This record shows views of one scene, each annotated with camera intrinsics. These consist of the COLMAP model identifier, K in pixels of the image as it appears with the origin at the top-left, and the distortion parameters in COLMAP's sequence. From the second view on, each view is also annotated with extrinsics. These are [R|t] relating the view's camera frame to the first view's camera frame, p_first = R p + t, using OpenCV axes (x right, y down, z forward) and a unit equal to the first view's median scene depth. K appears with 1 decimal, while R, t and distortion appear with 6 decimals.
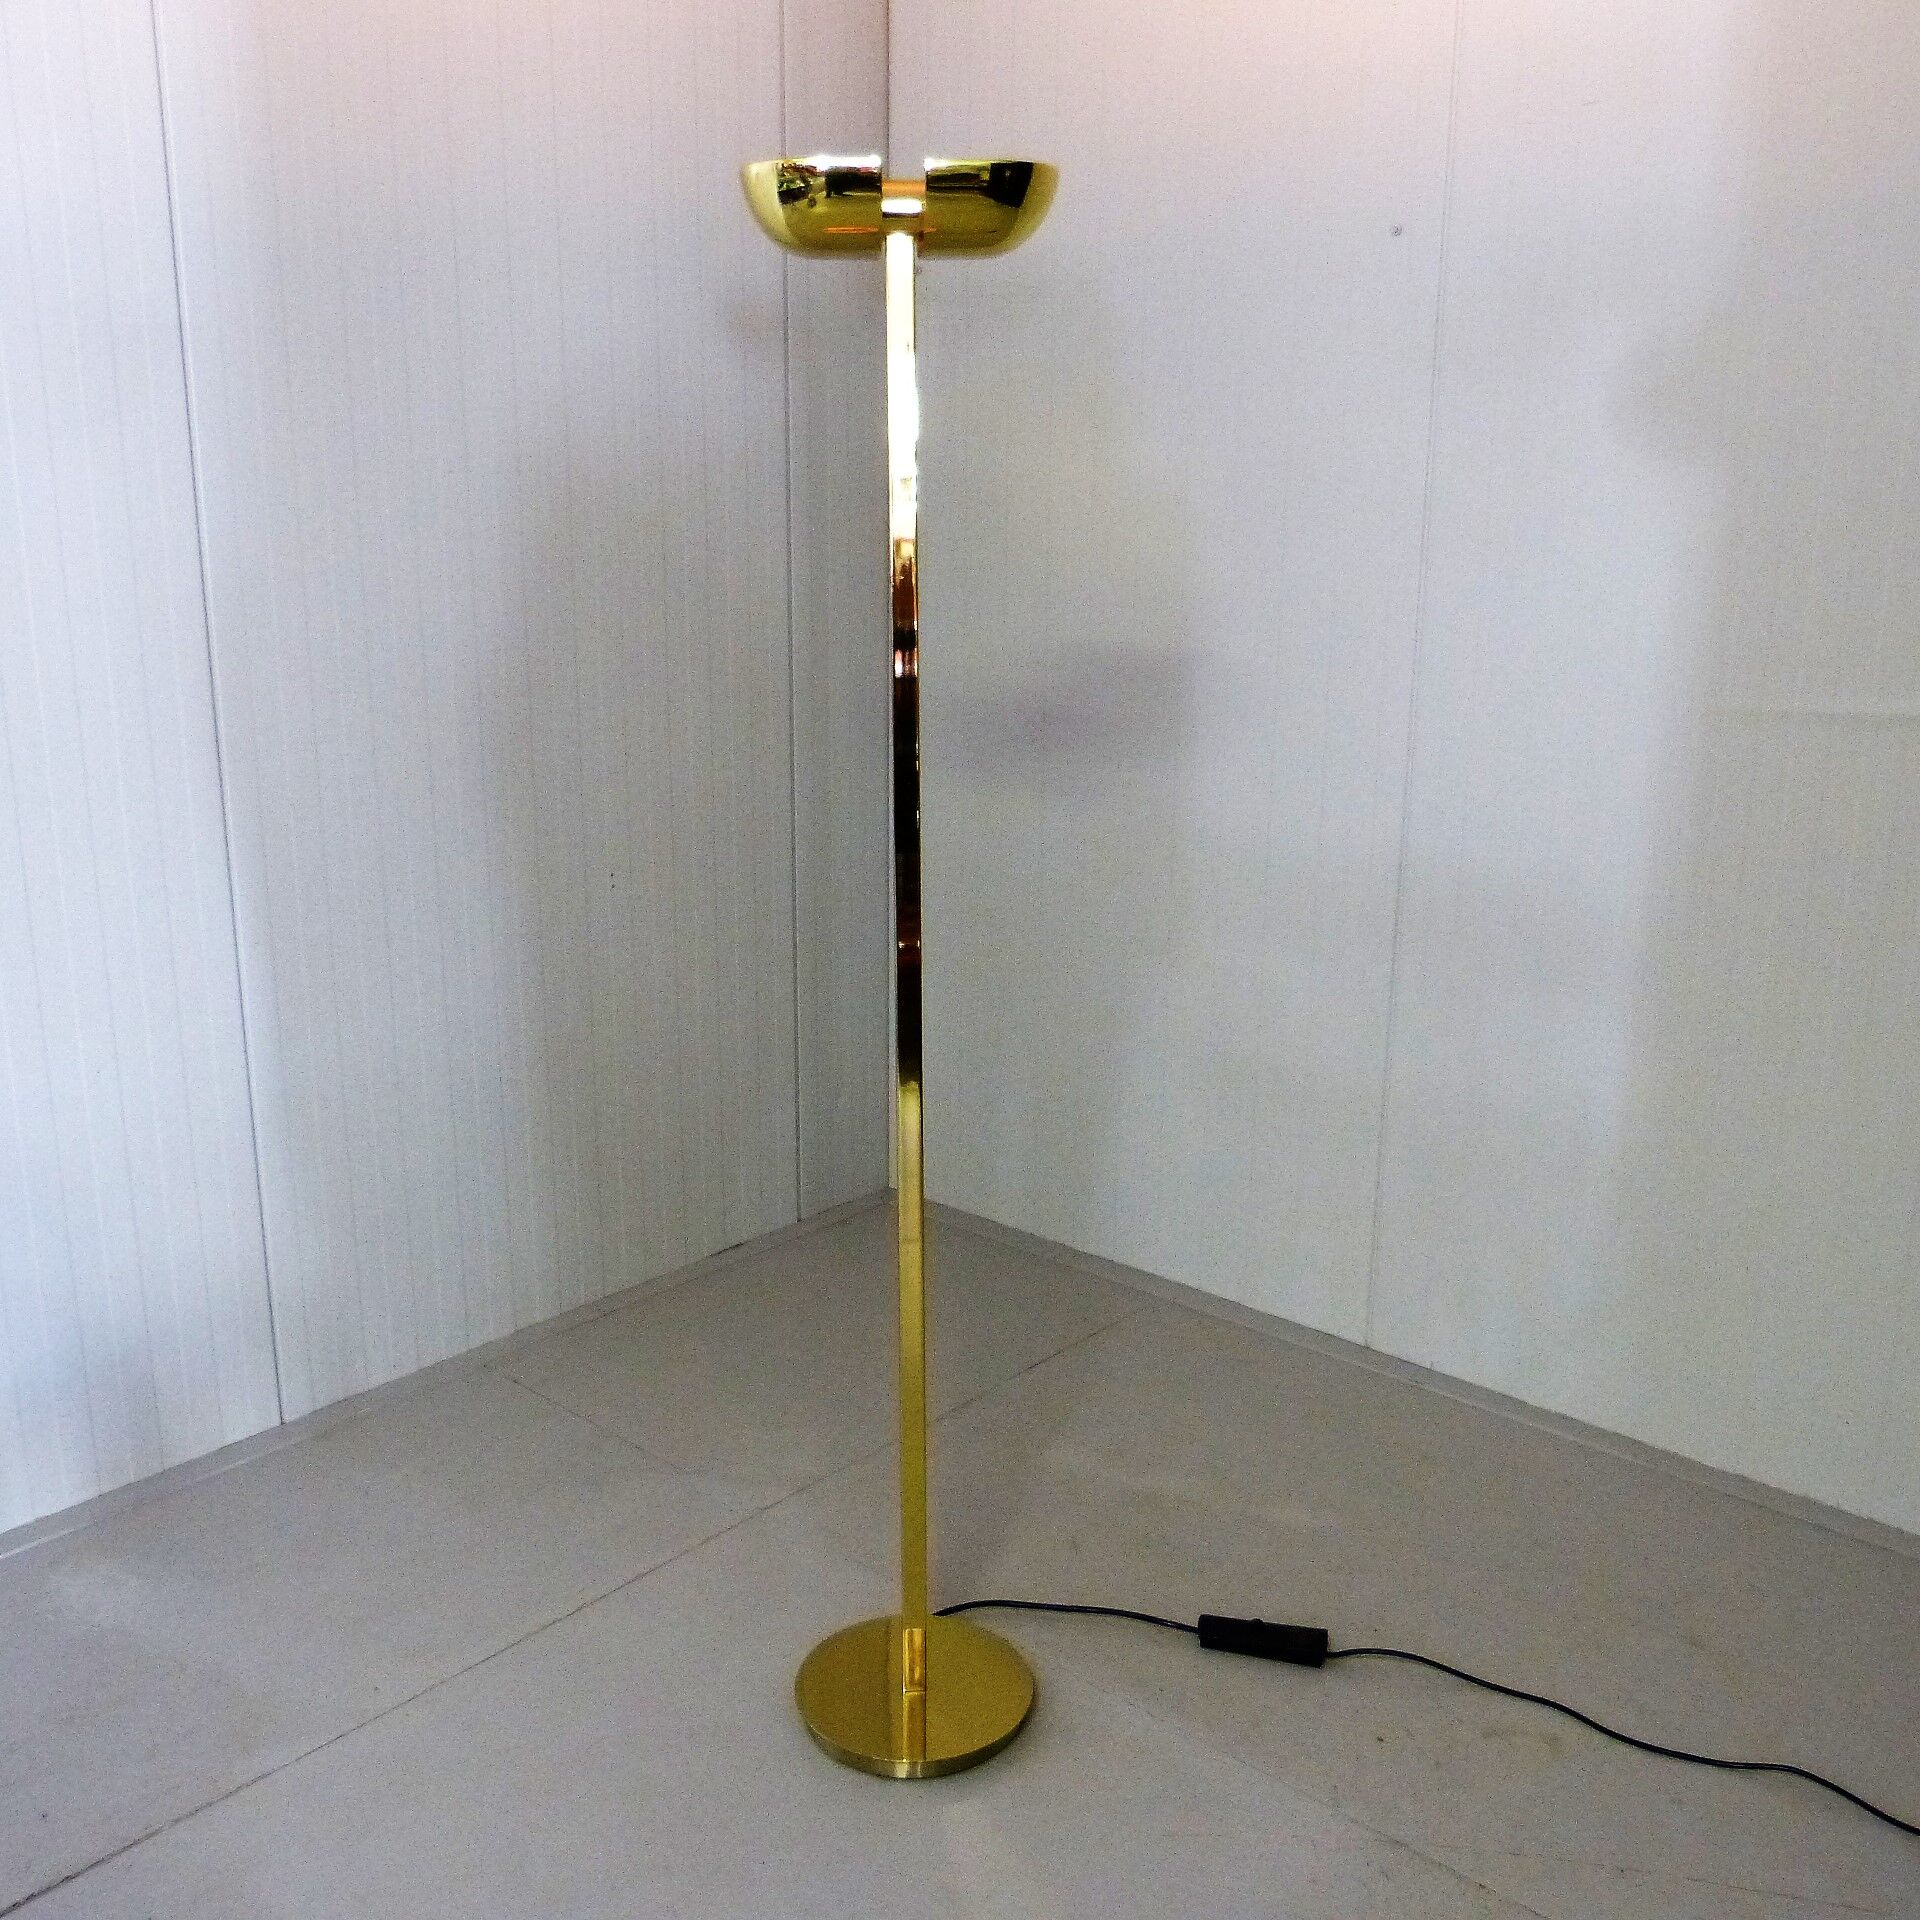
lens RADIAL K [[1912.9, 0, 955.9], [0, 1912.9, 958.9], [0, 0, 1]] dist [-0.003525, -0.019547]
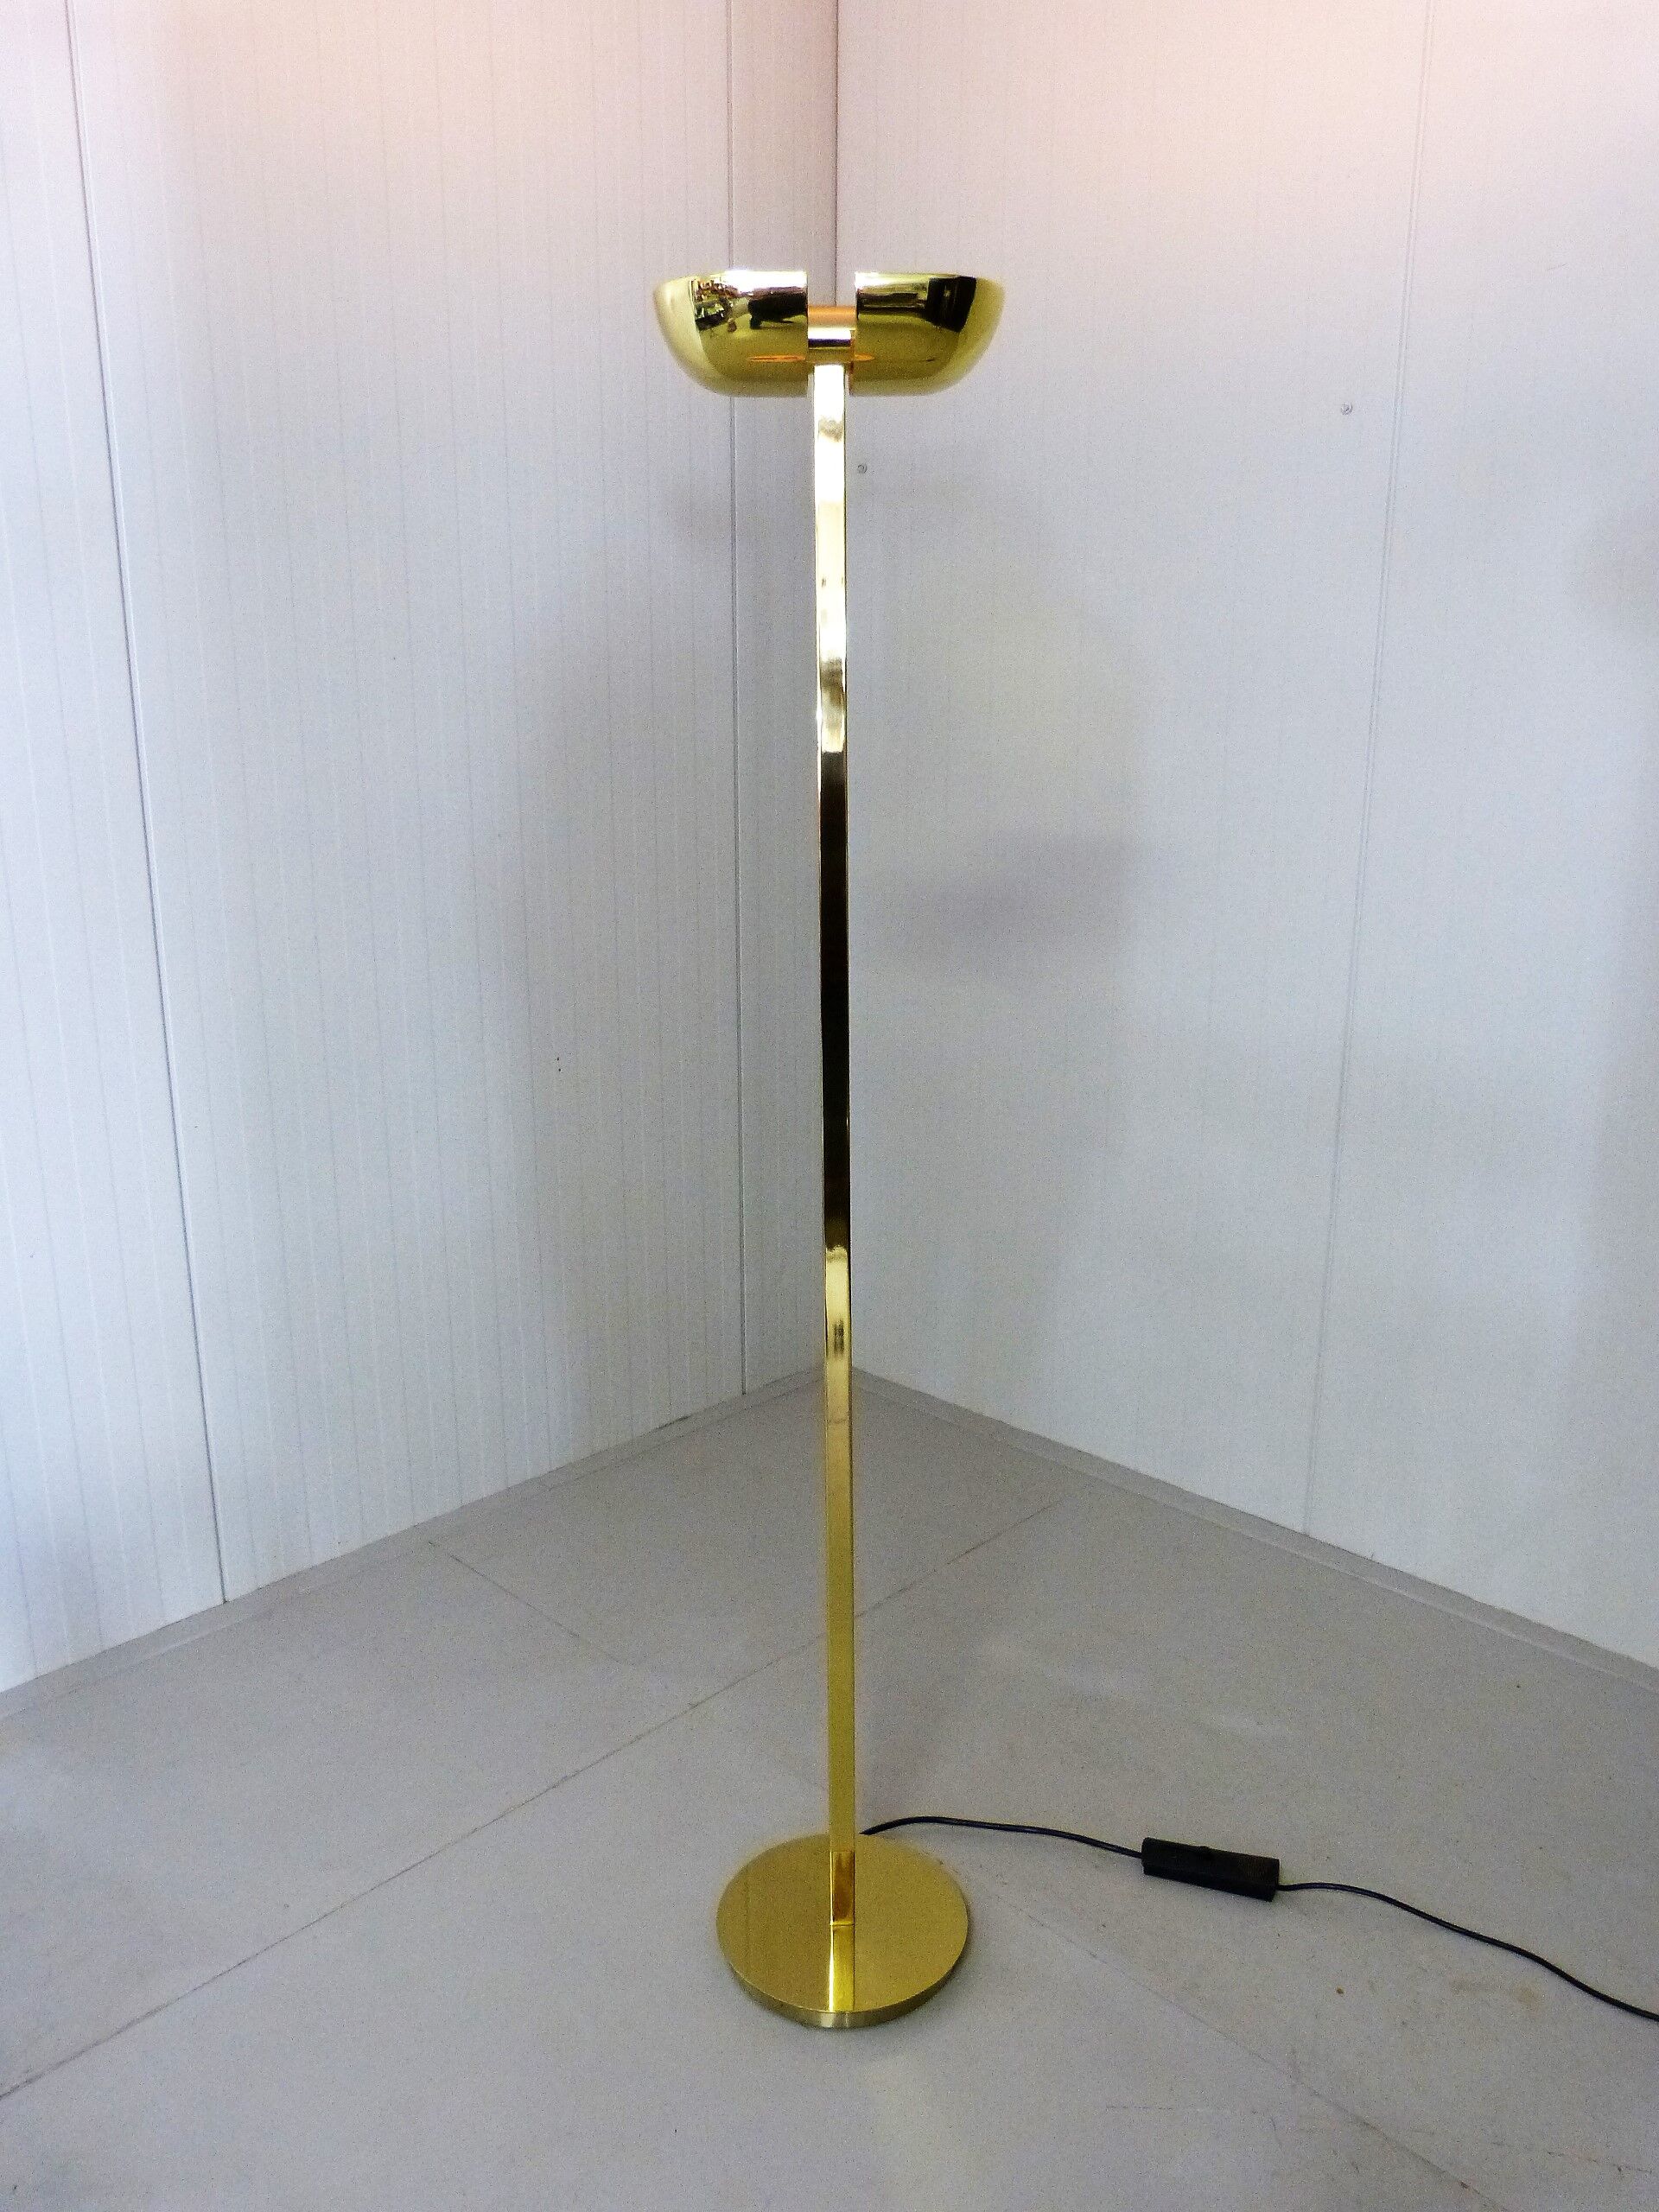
lens RADIAL K [[1651.5, 0, 833.6], [0, 1651.5, 1108.6], [0, 0, 1]] dist [-0.022966, 0.001529]
pose [[0.999082, 0.004753, -0.042586, 0.006000], [-0.005154, 0.999943, -0.009308, -0.013637], [0.042539, 0.009519, 0.999049, 0.170206]]
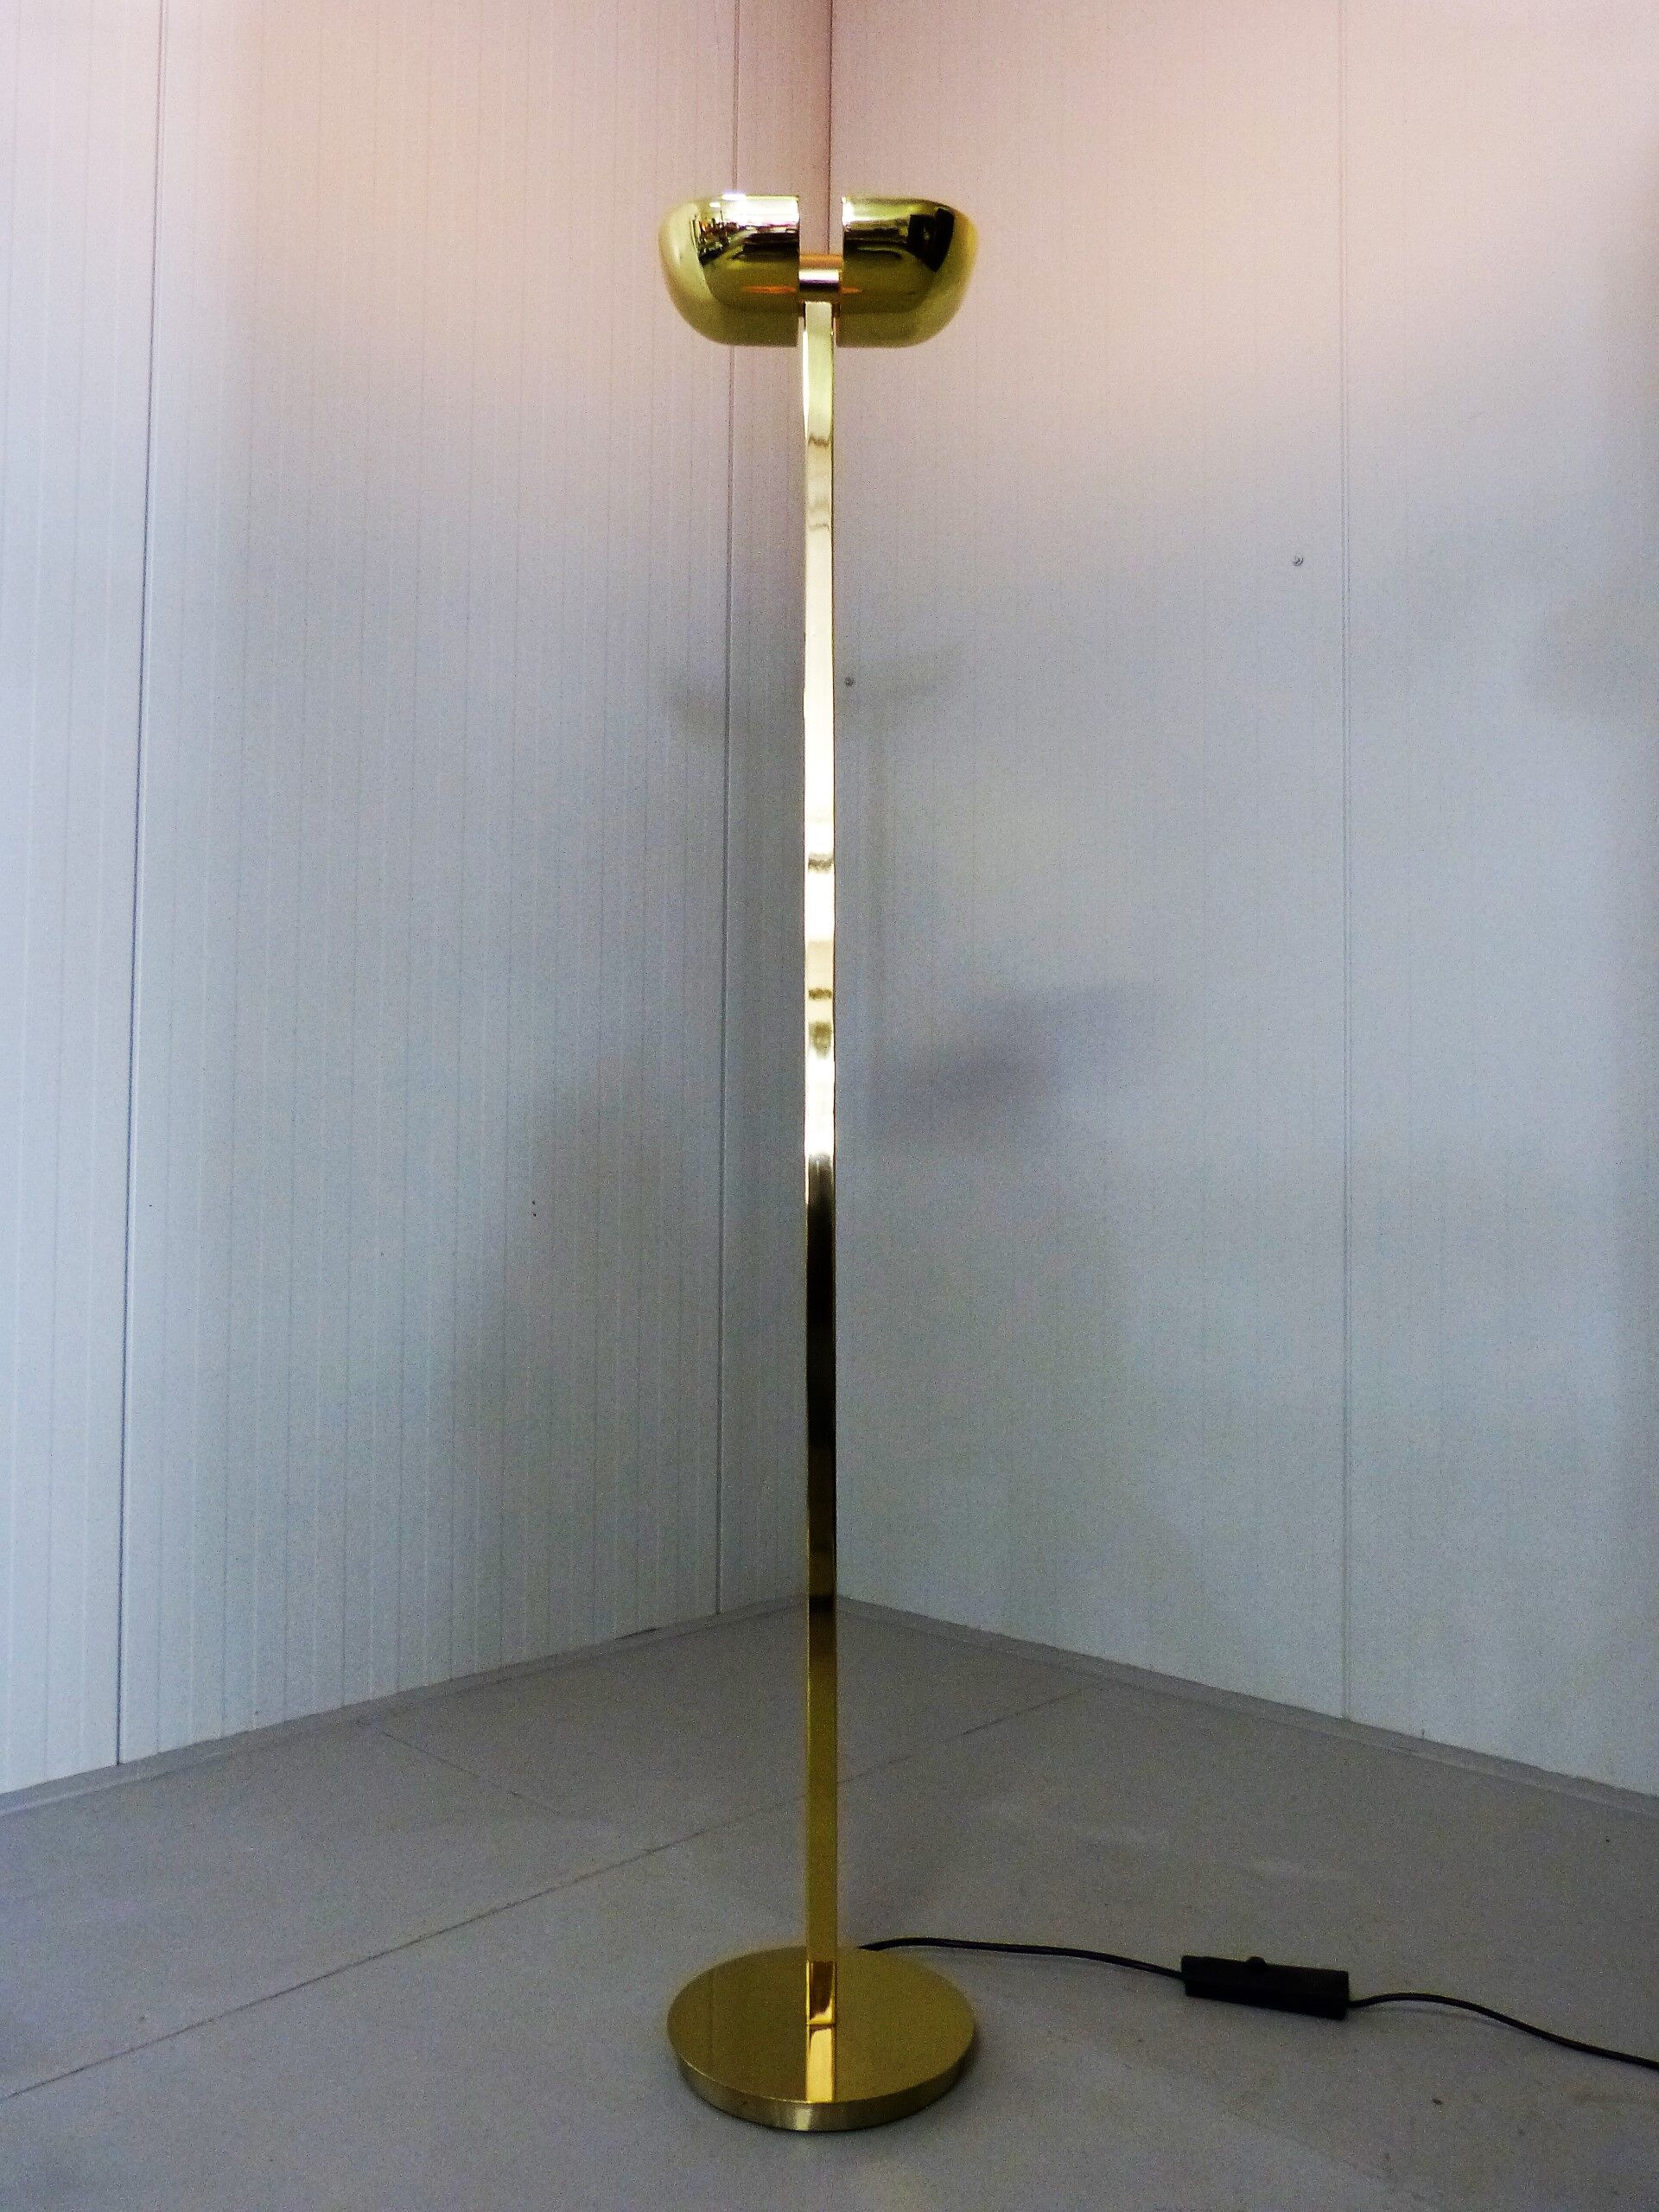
lens RADIAL K [[1653.3, 0, 829.5], [0, 1653.3, 1106.0], [0, 0, 1]] dist [0.000208, 0.003559]
pose [[0.999289, -0.000679, -0.037686, 0.006412], [-0.010403, 0.956034, -0.293070, 0.209628], [0.036228, 0.293254, 0.955348, 0.231603]]
